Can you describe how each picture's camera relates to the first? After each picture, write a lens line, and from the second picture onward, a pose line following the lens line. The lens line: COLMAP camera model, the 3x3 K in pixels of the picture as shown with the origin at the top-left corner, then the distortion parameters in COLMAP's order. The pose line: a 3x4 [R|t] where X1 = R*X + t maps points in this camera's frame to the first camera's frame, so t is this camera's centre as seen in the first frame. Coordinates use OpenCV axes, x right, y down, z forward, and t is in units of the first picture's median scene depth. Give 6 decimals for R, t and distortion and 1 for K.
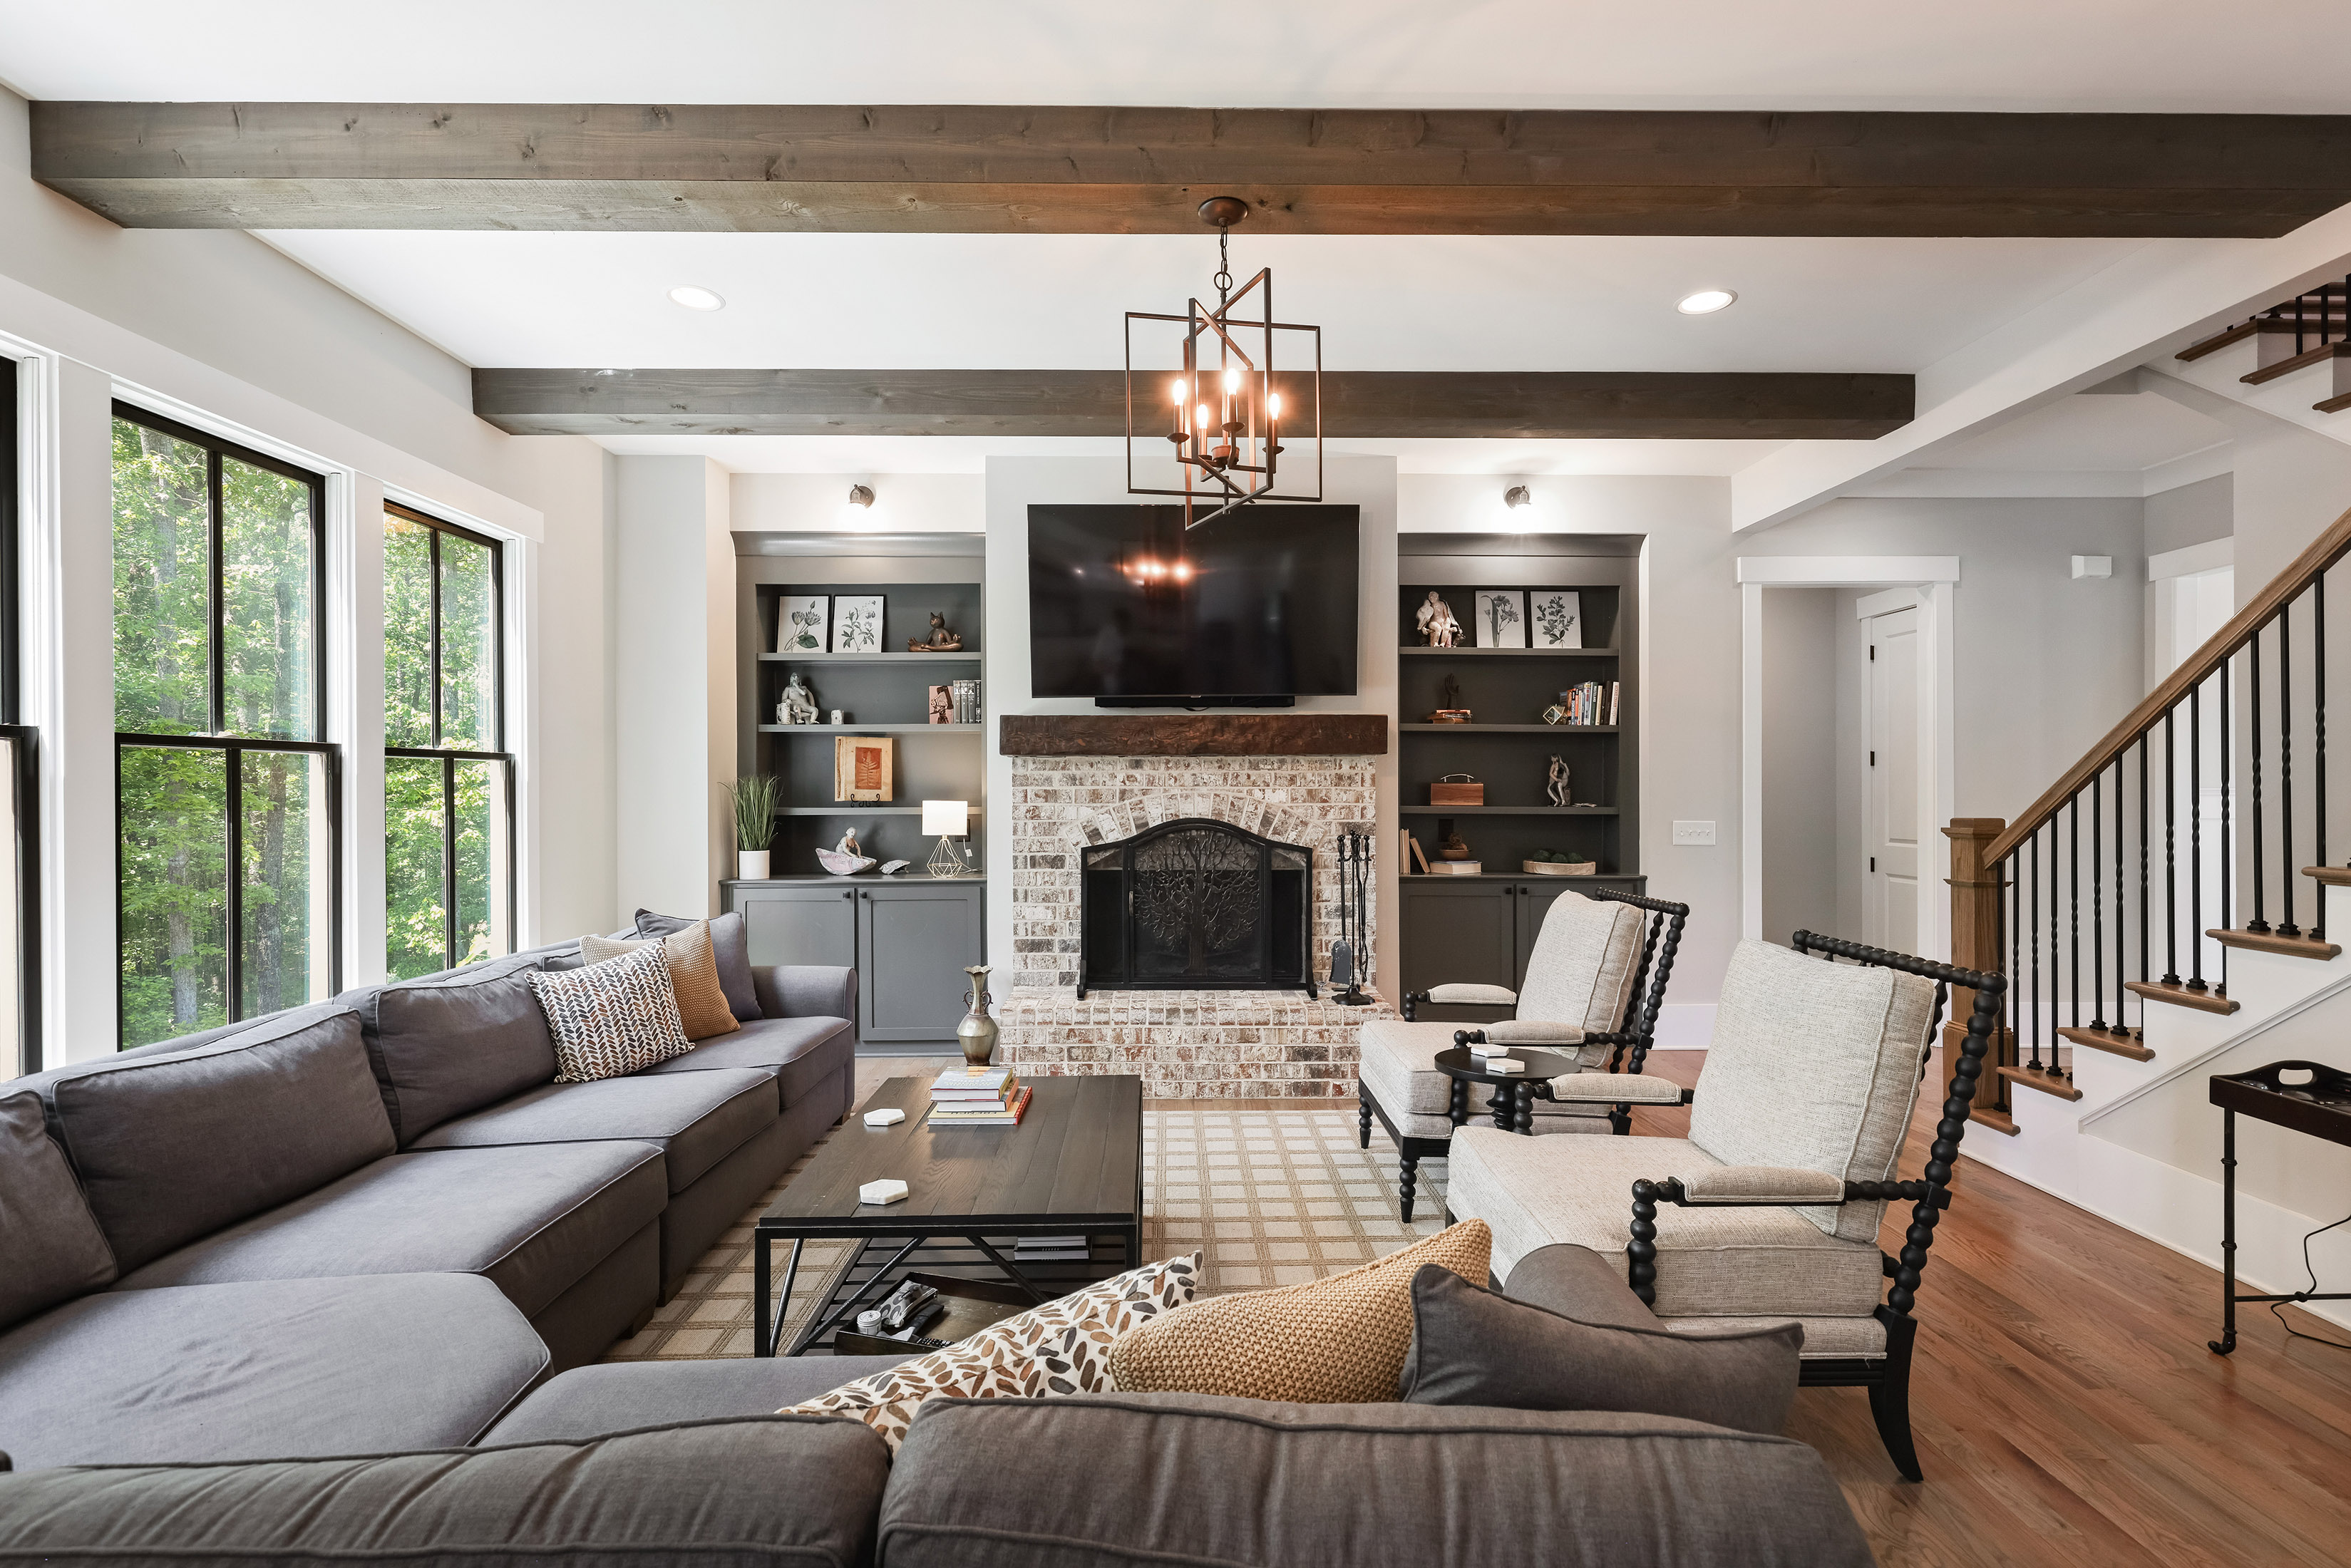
lens RADIAL K [[1065.2, 0, 1182.9], [0, 1065.2, 790.8], [0, 0, 1]] dist [0.002759, -0.000129]
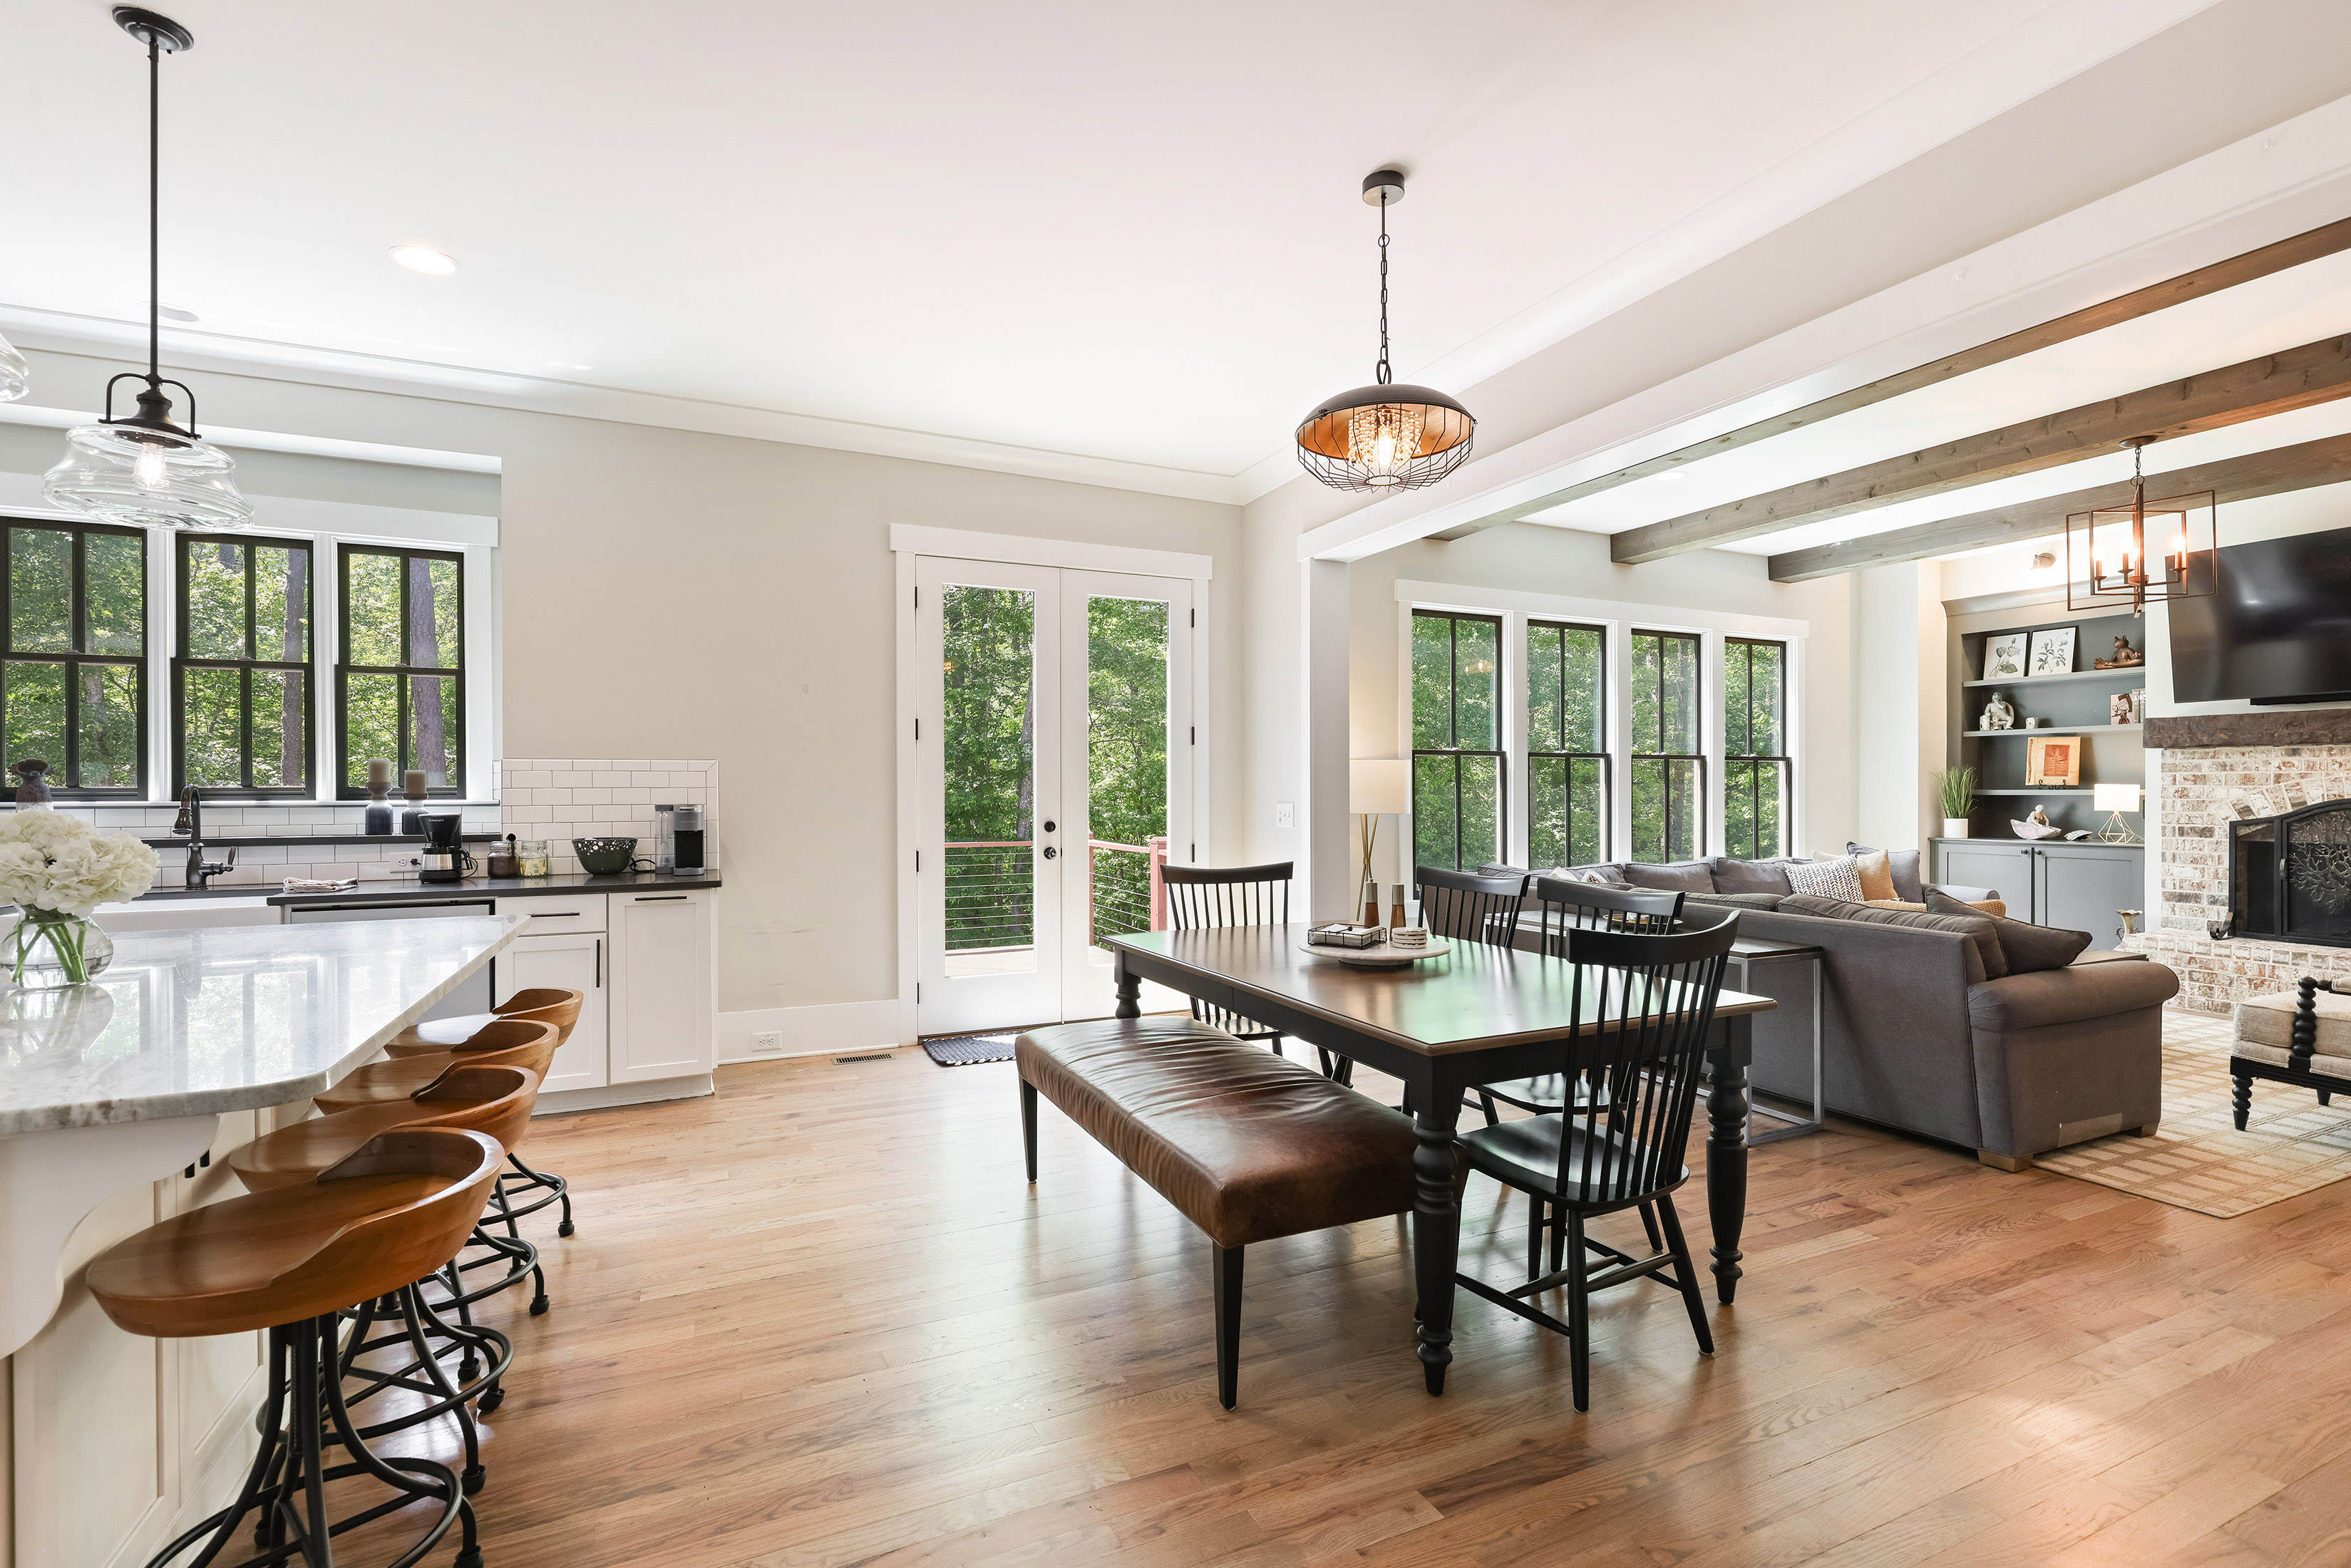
lens RADIAL K [[1065.2, 0, 1182.5], [0, 1065.2, 792.9], [0, 0, 1]] dist [0.002759, -0.000129]
pose [[0.417474, 0.005466, -0.908672, 0.567709], [-0.001875, 0.999985, 0.005154, 0.017845], [0.908687, -0.000448, 0.417478, -0.673898]]
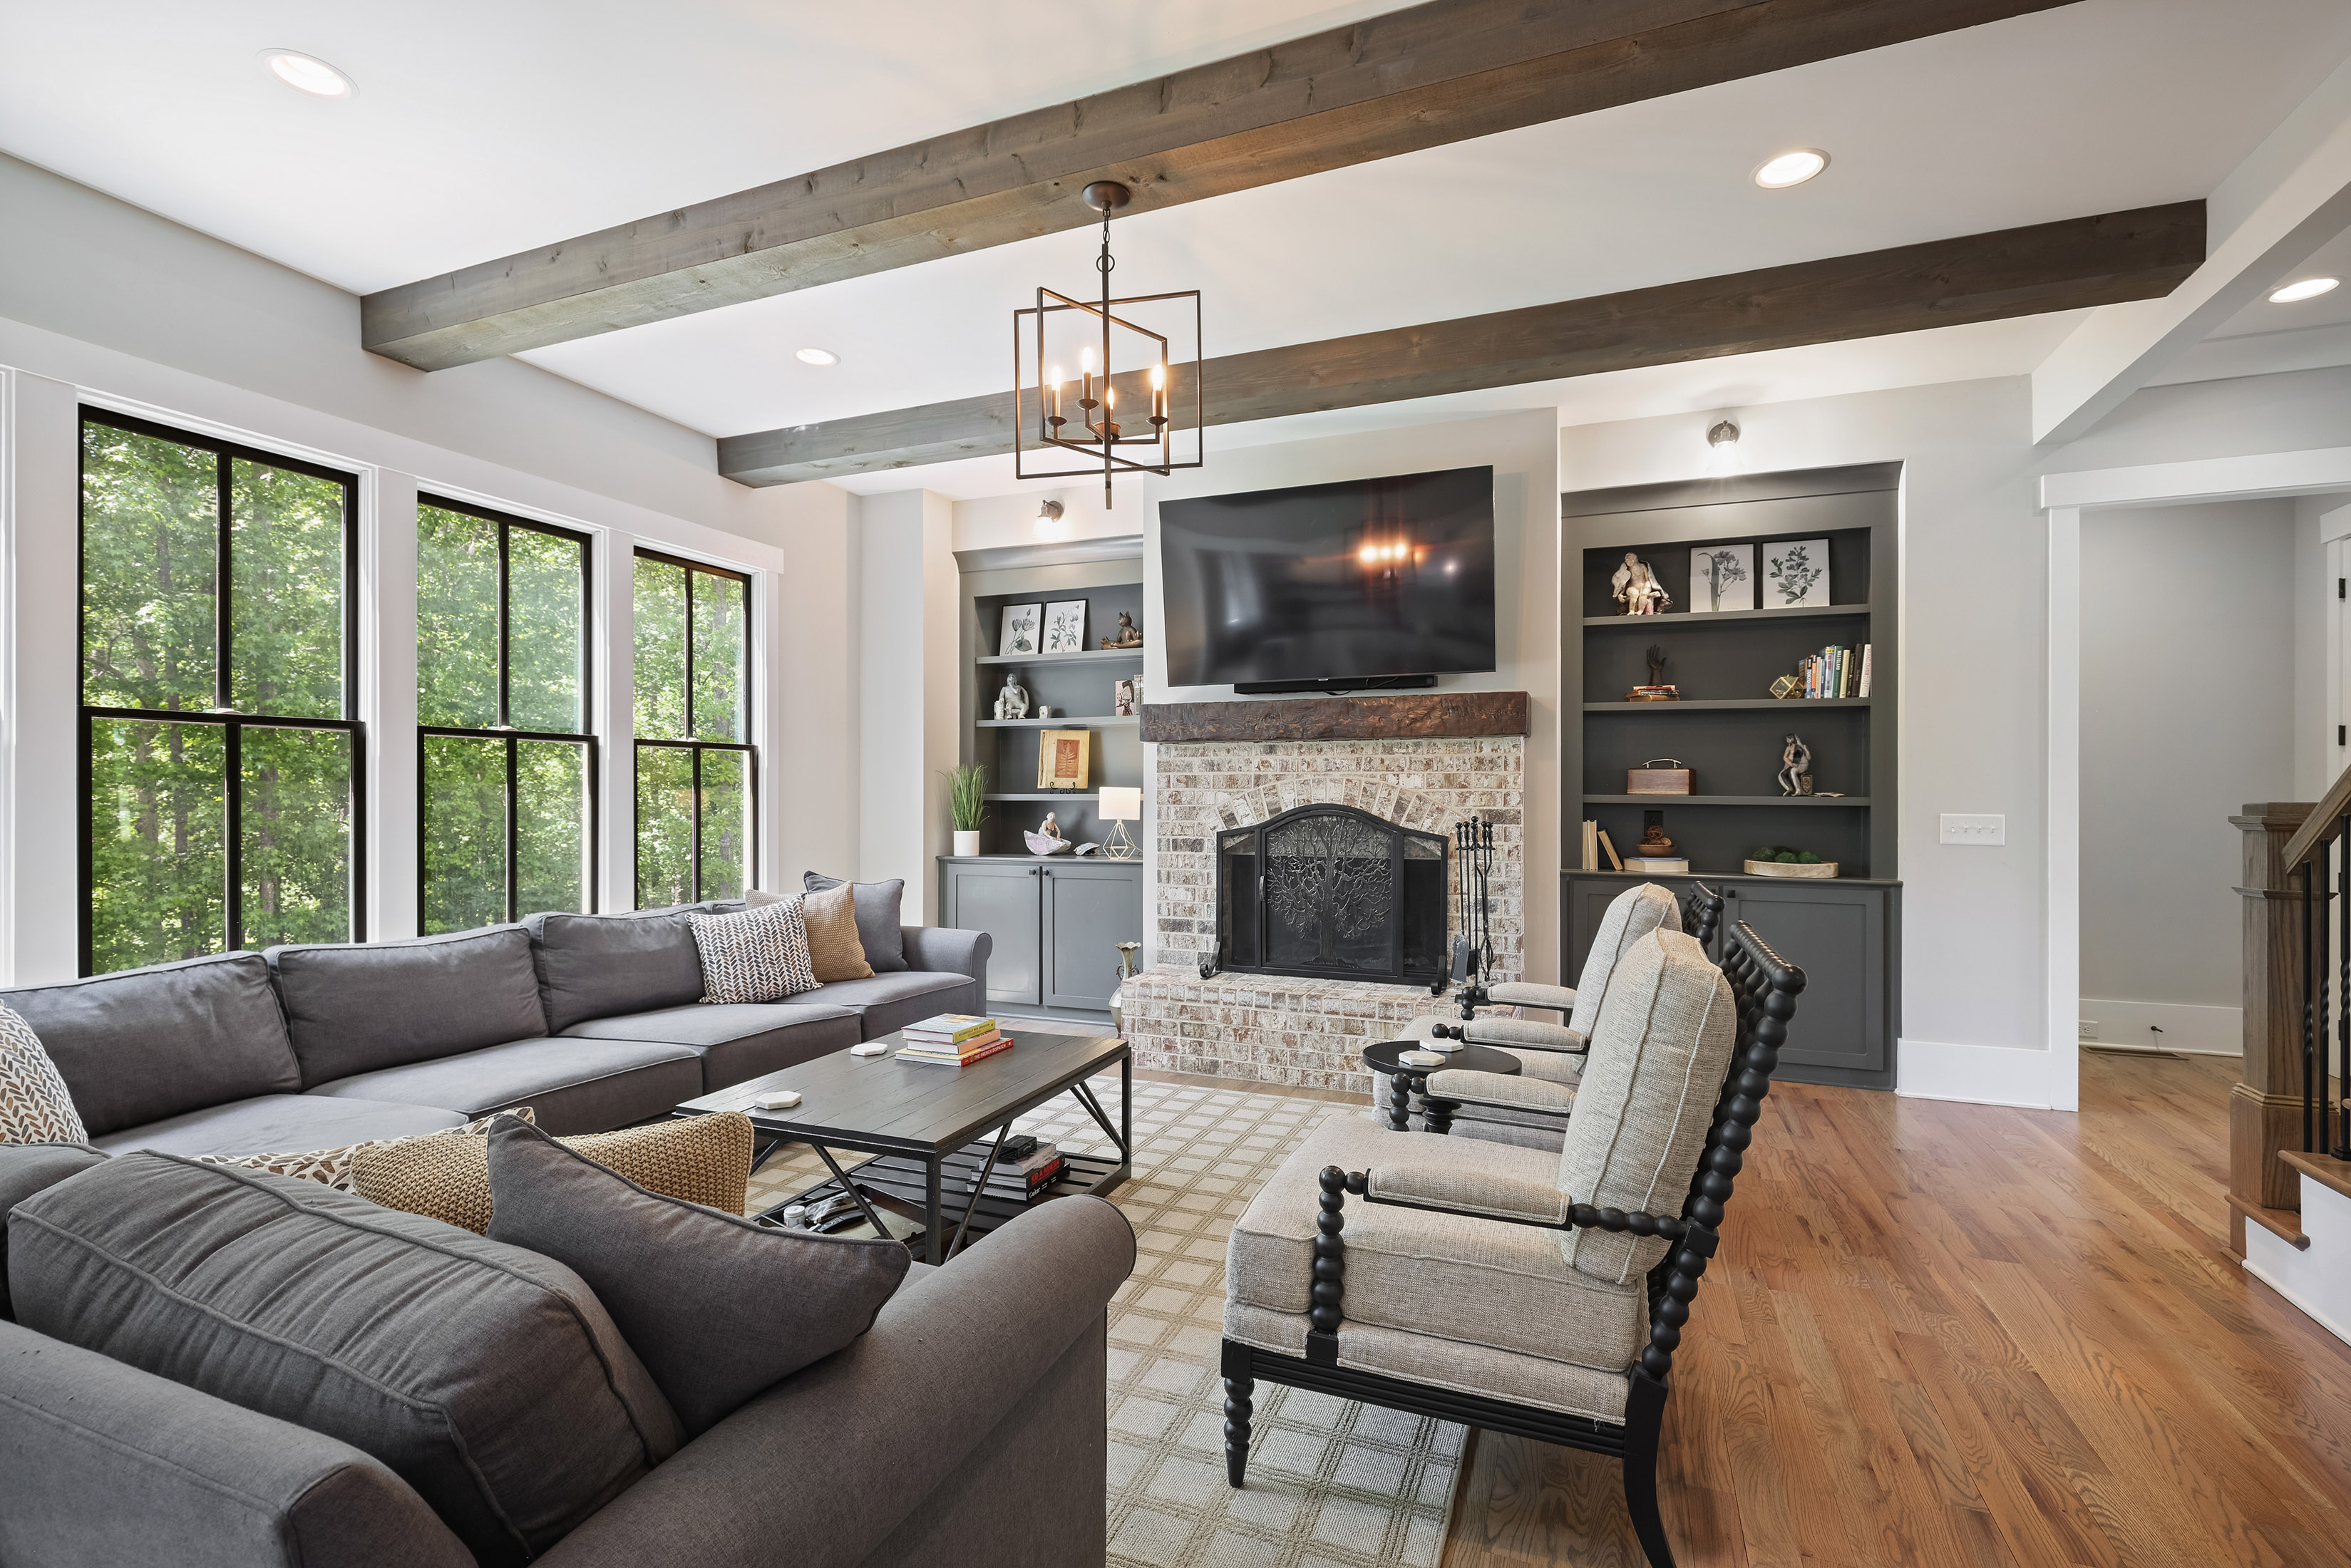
lens RADIAL K [[1065.2, 0, 1178.9], [0, 1065.2, 792.4], [0, 0, 1]] dist [0.002759, -0.000129]
pose [[0.921565, 0.002334, -0.388217, 0.290773], [-0.004032, 0.999986, -0.003558, 0.021027], [0.388203, 0.004844, 0.921561, 0.046603]]
